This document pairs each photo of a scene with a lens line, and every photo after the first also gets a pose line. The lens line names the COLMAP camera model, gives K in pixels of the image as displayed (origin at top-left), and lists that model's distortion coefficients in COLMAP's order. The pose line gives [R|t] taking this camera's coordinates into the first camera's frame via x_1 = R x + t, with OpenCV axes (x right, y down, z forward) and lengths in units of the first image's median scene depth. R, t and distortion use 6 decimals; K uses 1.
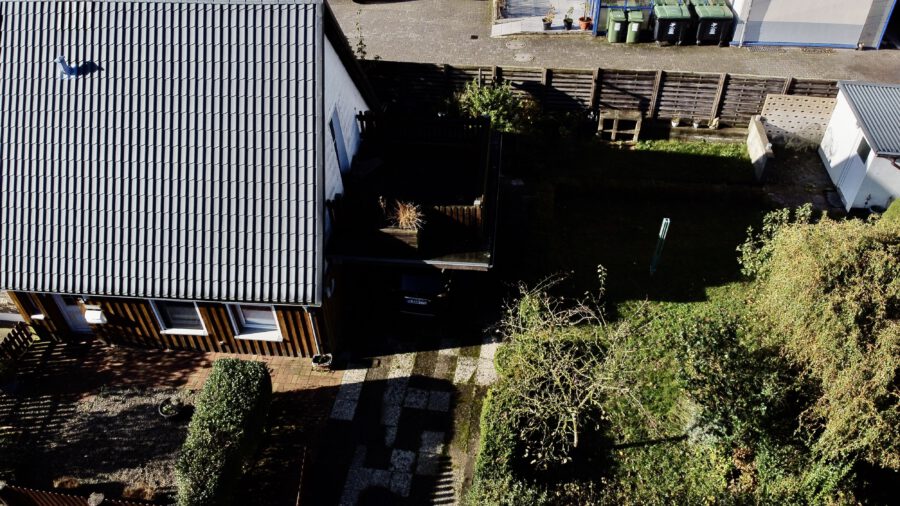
lens RADIAL K [[640.8, 0, 450.0], [0, 640.8, 253.0], [0, 0, 1]] dist [0.075016, -0.151886]
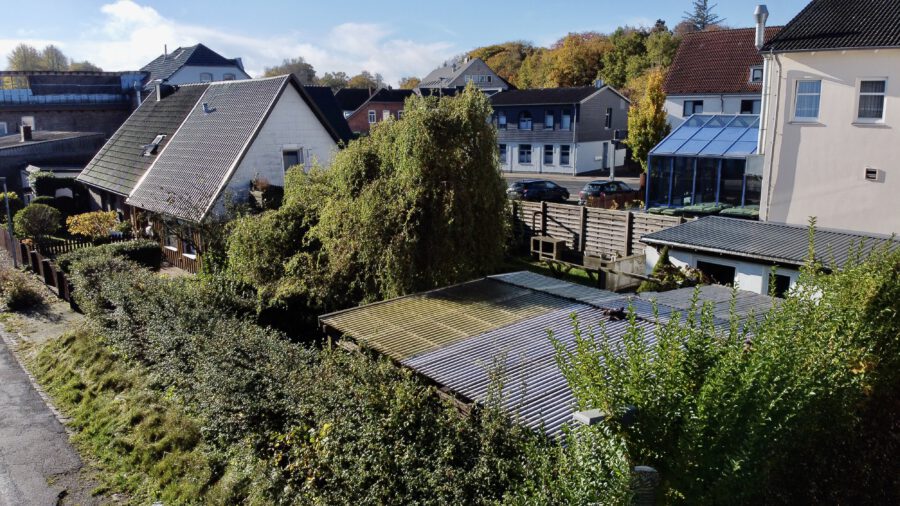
lens RADIAL K [[640.8, 0, 450.0], [0, 640.8, 253.0], [0, 0, 1]] dist [0.075016, -0.151886]
pose [[0.744684, 0.159641, -0.648044, 0.880285], [-0.454875, 0.831934, -0.317767, 0.246361], [0.488401, 0.531415, 0.692144, 0.143010]]
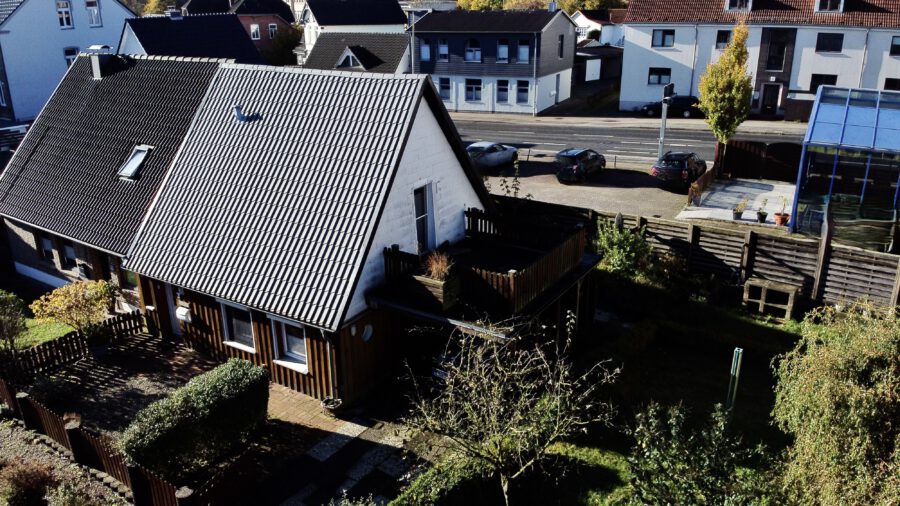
lens RADIAL K [[640.8, 0, 450.0], [0, 640.8, 253.0], [0, 0, 1]] dist [0.075016, -0.151886]
pose [[0.897943, 0.173894, -0.404302, 0.221052], [-0.303861, 0.909502, -0.283680, 0.127637], [0.318383, 0.377579, 0.869521, 0.083161]]
